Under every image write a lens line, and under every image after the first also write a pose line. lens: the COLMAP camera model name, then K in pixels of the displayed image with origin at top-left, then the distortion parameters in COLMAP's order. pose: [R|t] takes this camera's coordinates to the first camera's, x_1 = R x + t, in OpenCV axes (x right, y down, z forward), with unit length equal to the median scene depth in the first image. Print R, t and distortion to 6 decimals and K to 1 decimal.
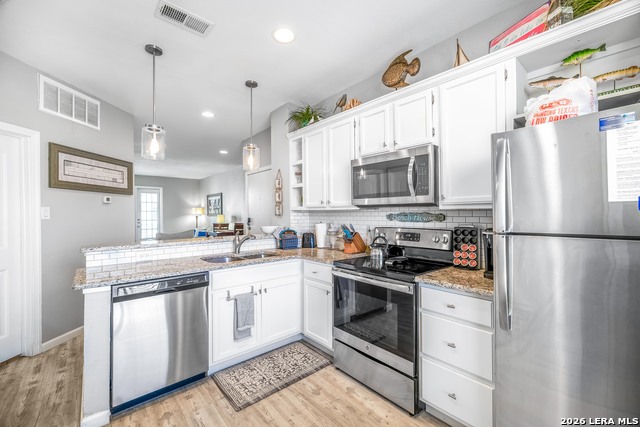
lens RADIAL K [[265.5, 0, 320.0], [0, 265.5, 213.5], [0, 0, 1]] dist [0.001528, 0.000268]
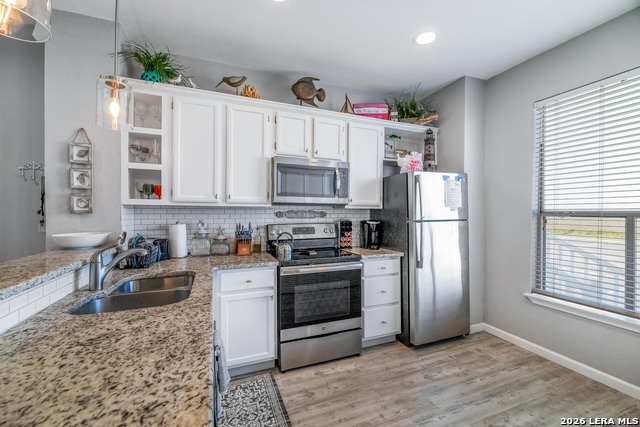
lens RADIAL K [[265.5, 0, 320.0], [0, 265.5, 213.5], [0, 0, 1]] dist [0.001528, 0.000268]
pose [[0.332062, 0.001398, 0.943257, -0.795763], [-0.002874, 0.999996, -0.000470, 0.010735], [-0.943253, -0.002555, 0.332064, 0.557857]]
